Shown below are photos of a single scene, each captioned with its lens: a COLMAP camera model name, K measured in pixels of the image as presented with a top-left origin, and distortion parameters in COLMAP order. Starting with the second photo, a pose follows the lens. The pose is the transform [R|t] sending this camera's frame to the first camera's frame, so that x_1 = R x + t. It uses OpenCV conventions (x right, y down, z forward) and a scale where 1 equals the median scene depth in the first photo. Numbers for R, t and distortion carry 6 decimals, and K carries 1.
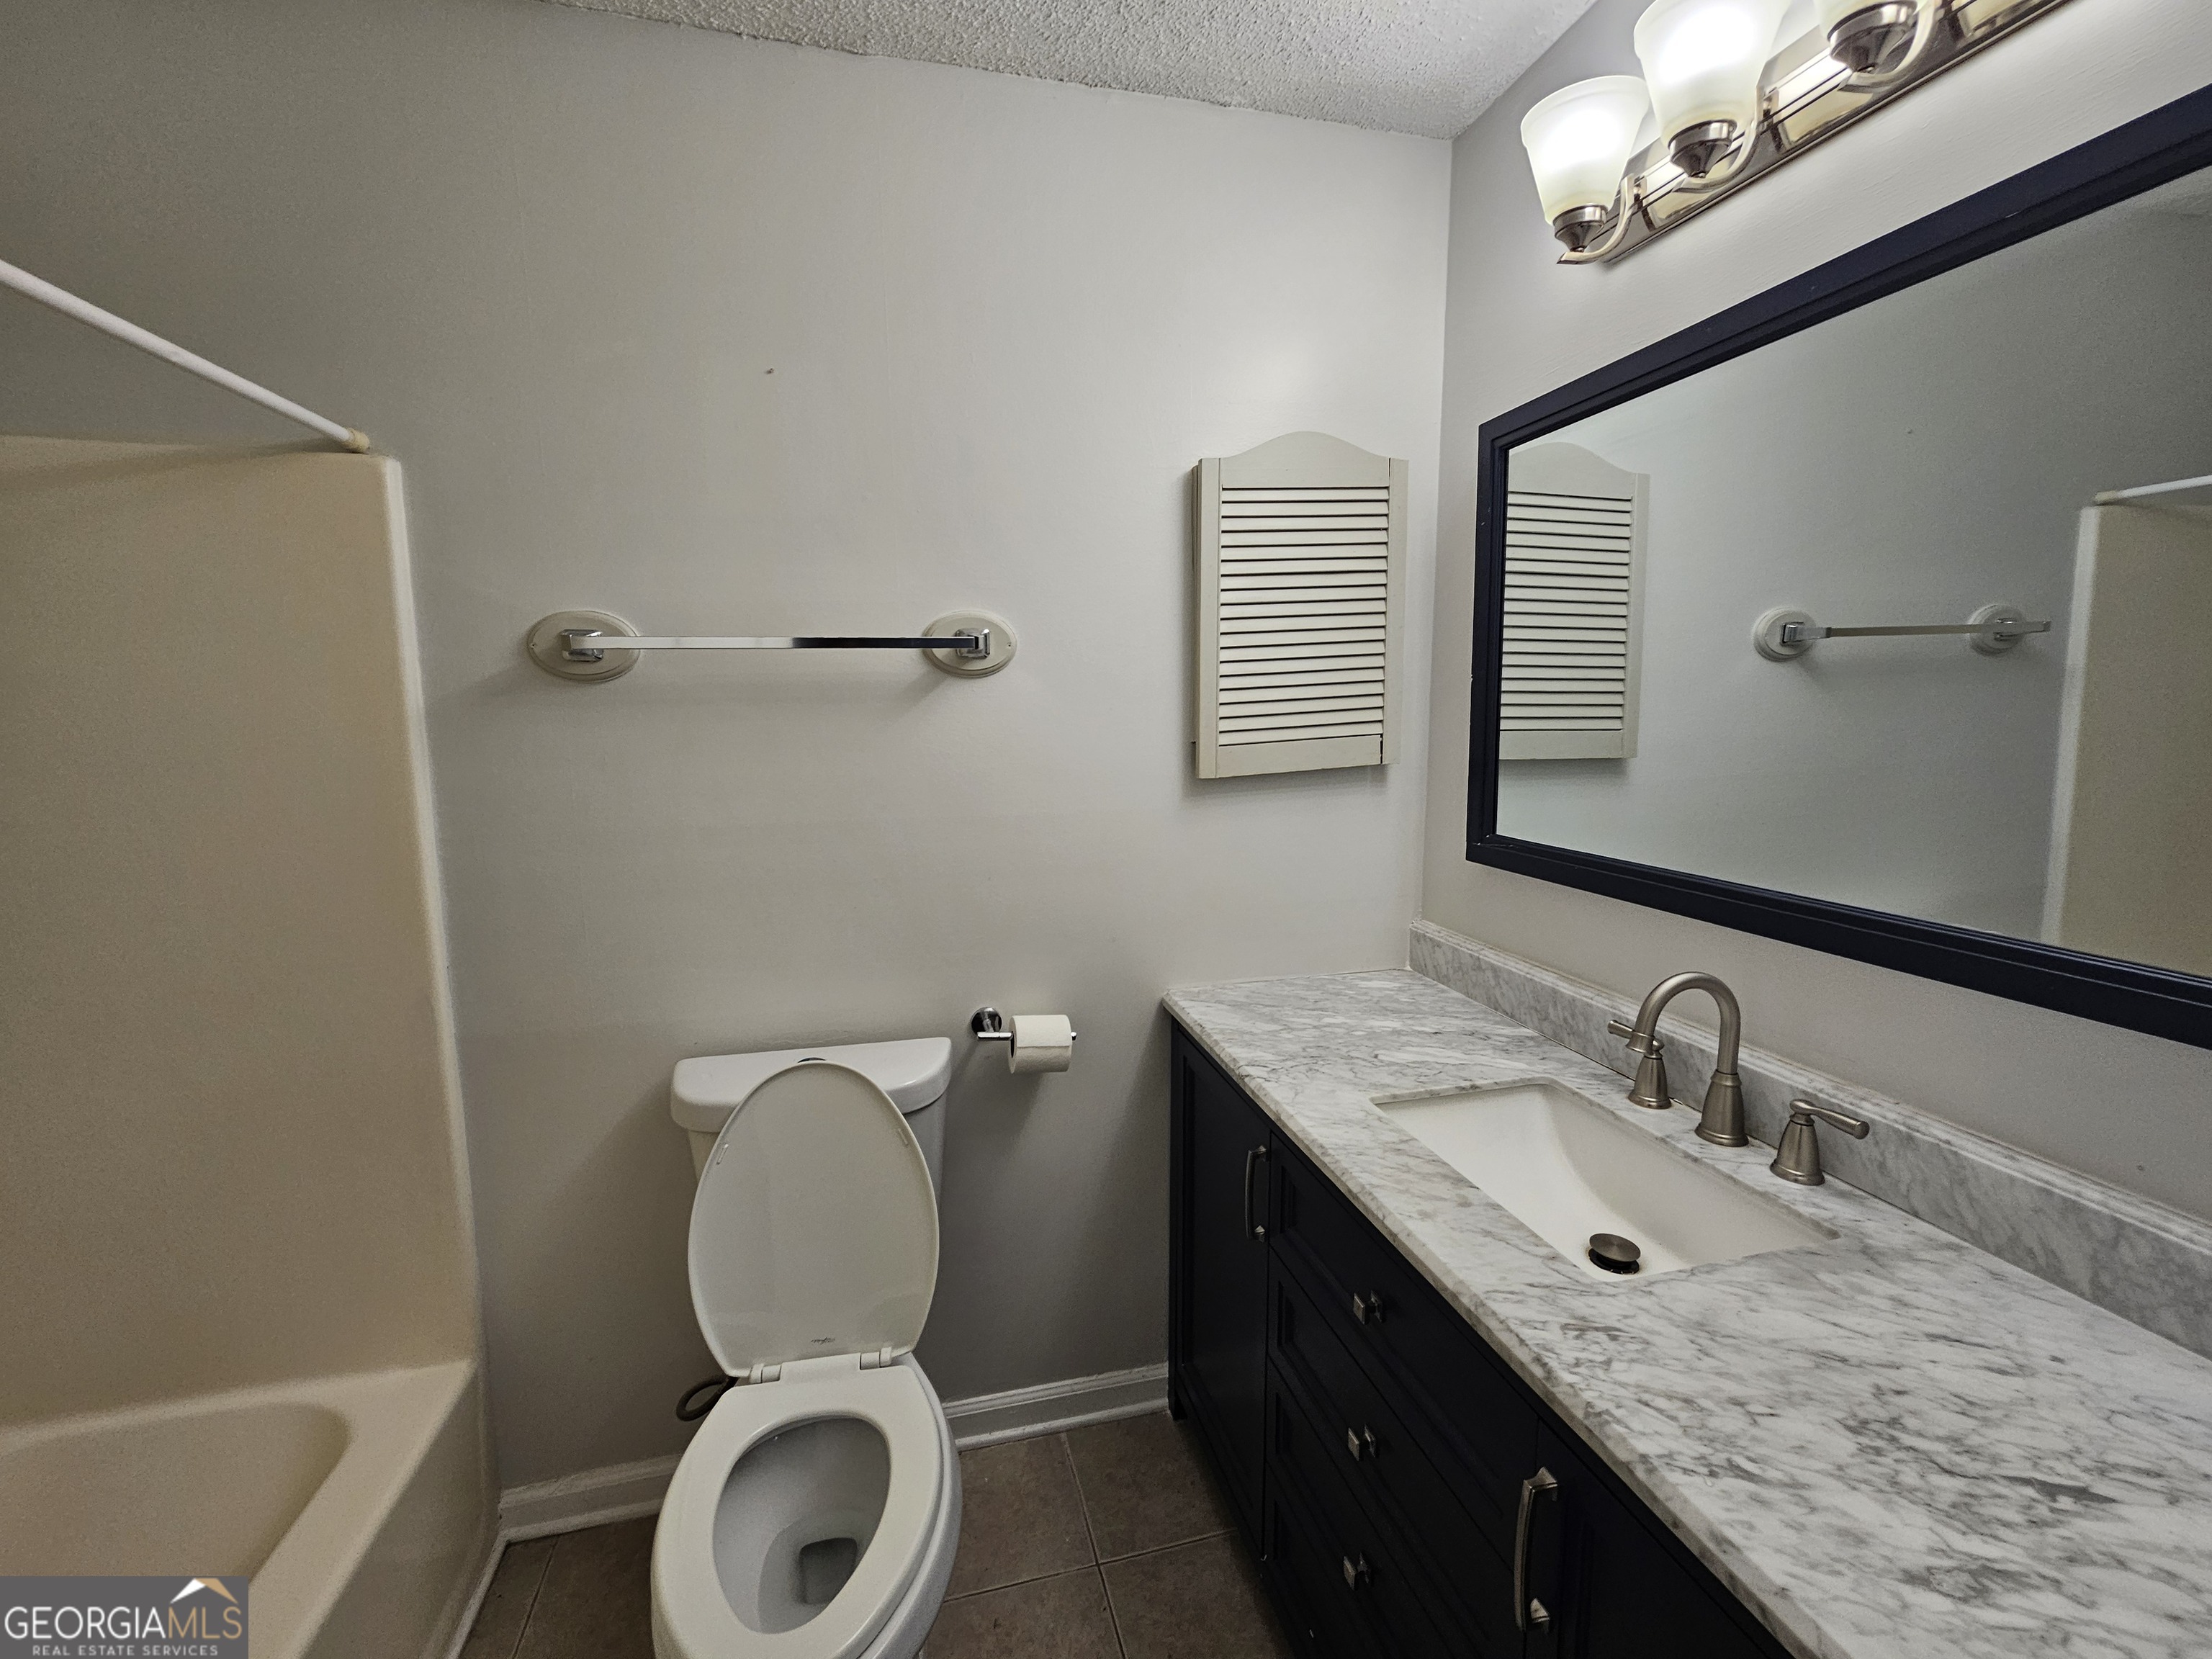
lens RADIAL K [[912.1, 0, 1096.7], [0, 912.1, 833.5], [0, 0, 1]] dist [-0.010997, 0.006482]
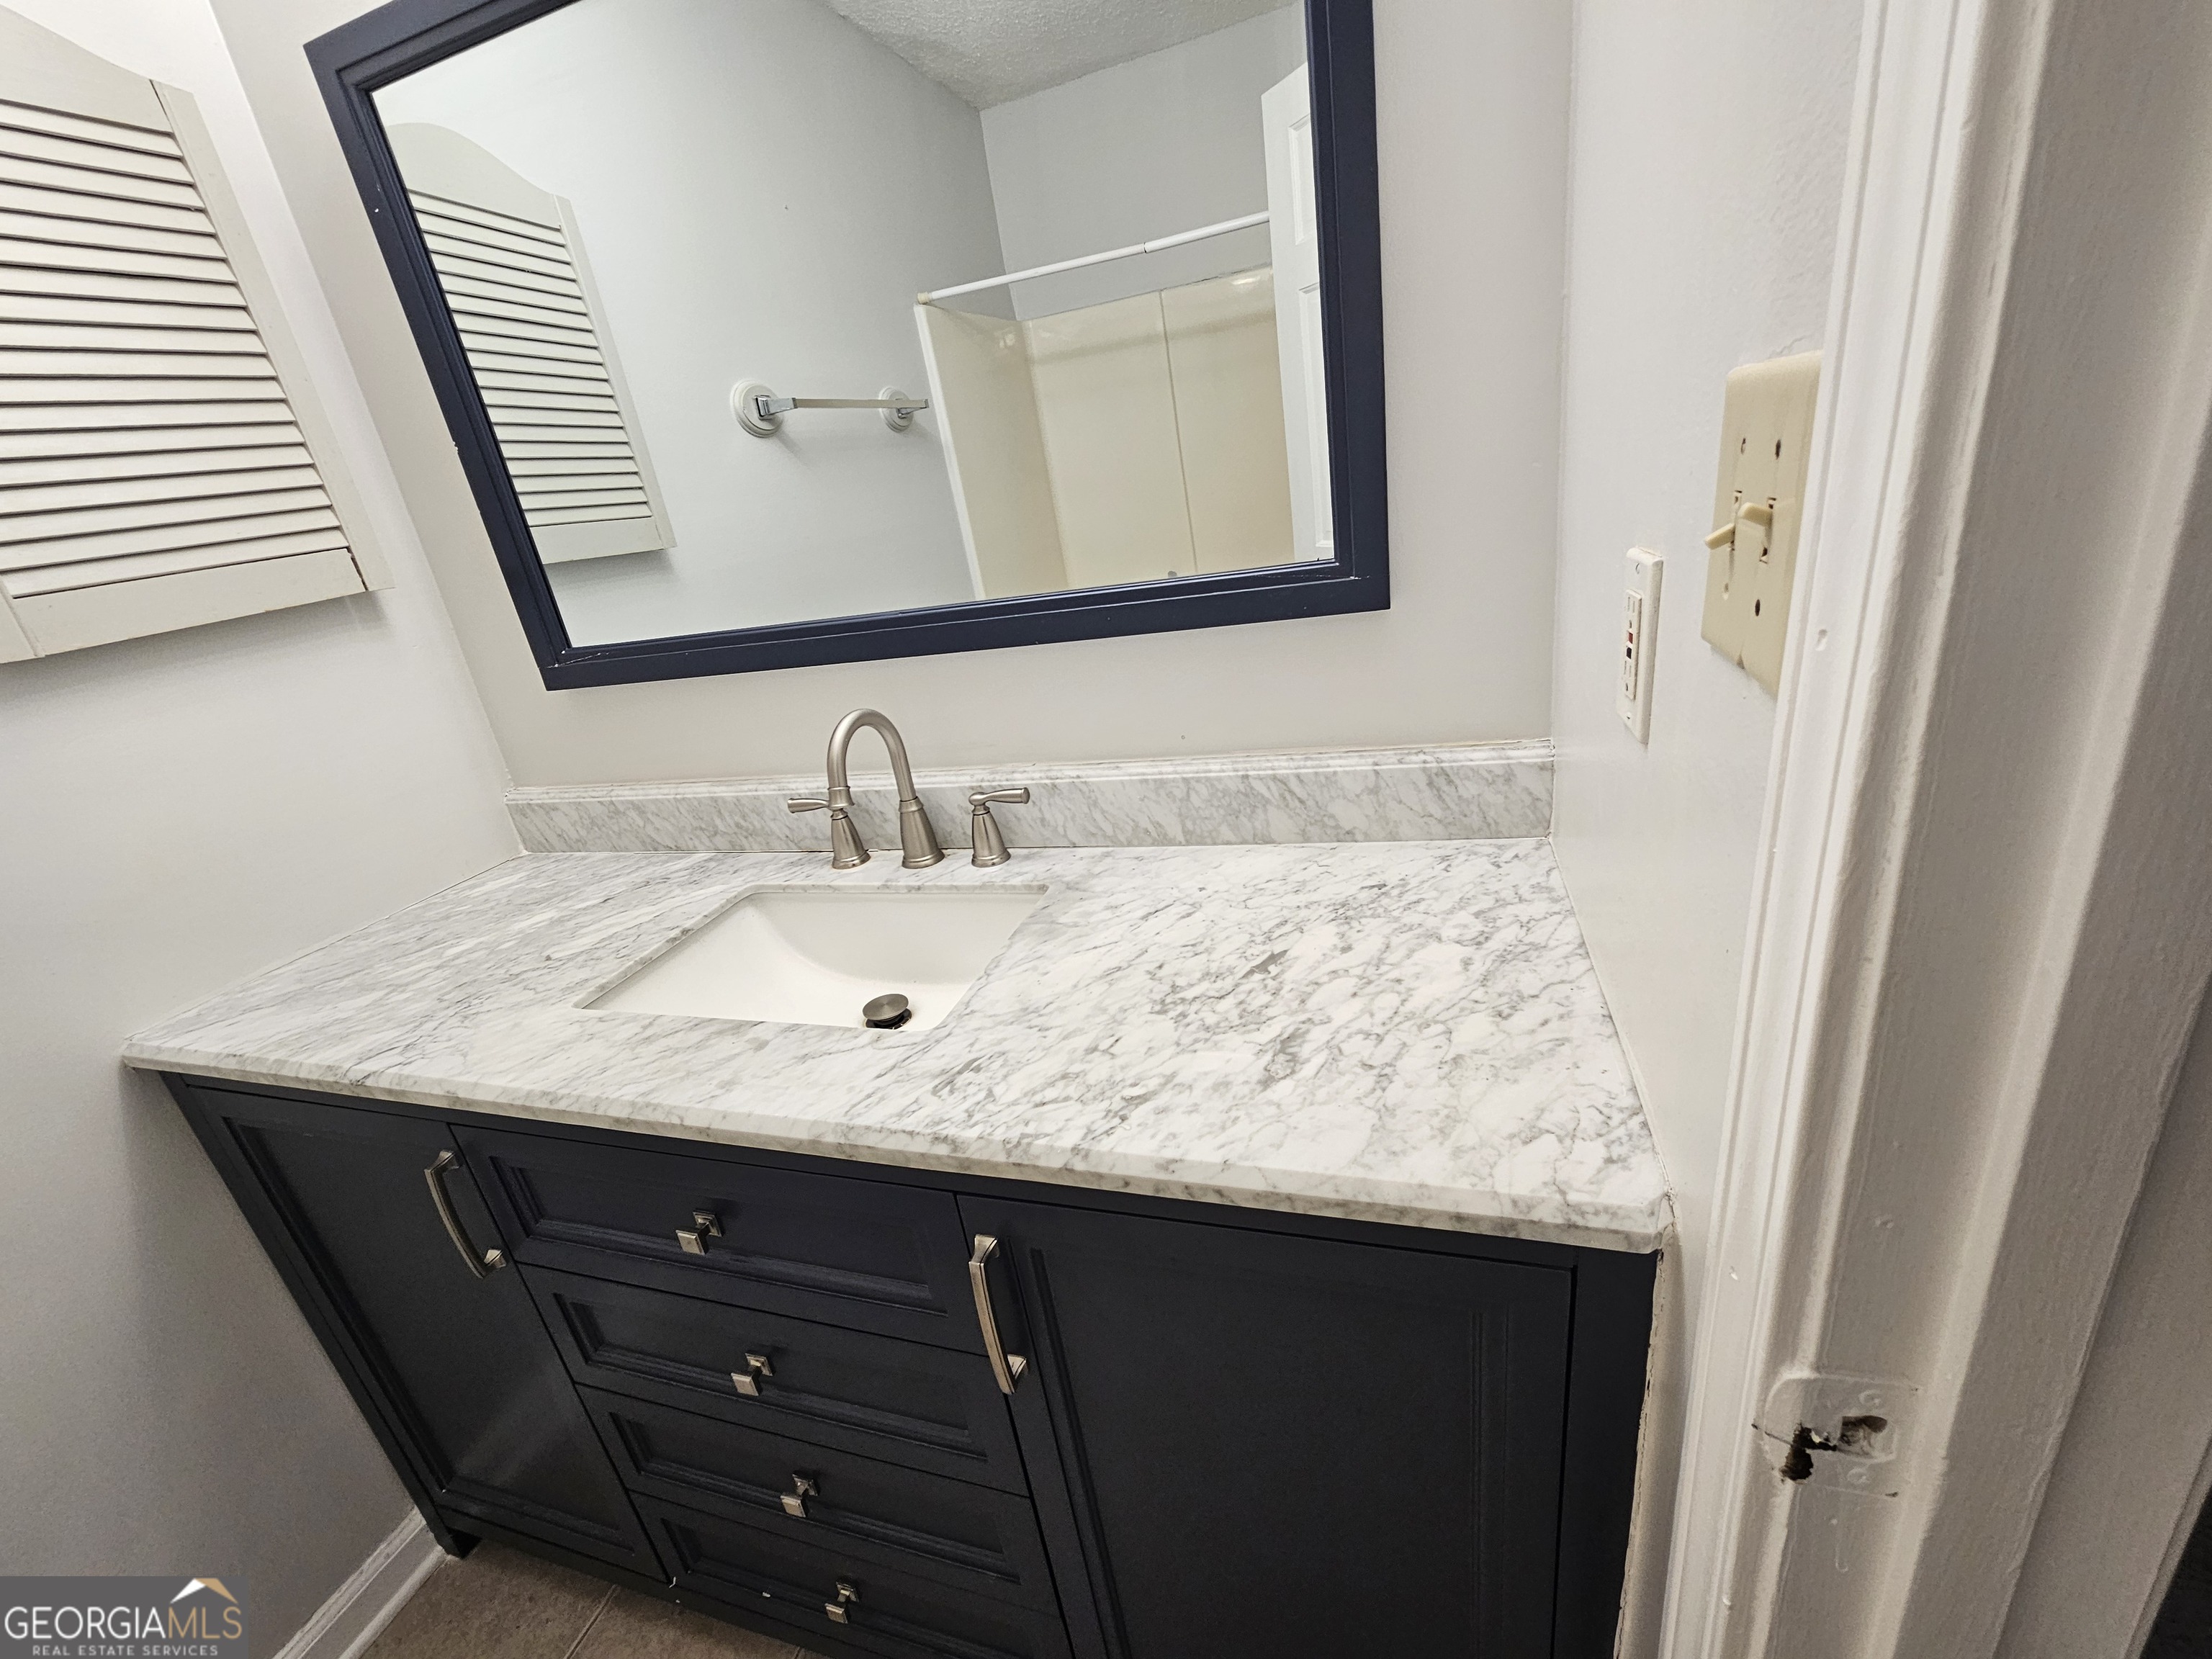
lens RADIAL K [[912.1, 0, 1096.7], [0, 912.1, 833.5], [0, 0, 1]] dist [-0.010997, 0.006482]
pose [[0.521963, -0.364063, 0.771371, 0.003416], [0.252879, 0.929729, 0.267688, 0.095107], [-0.814621, 0.055340, 0.577347, 0.293013]]
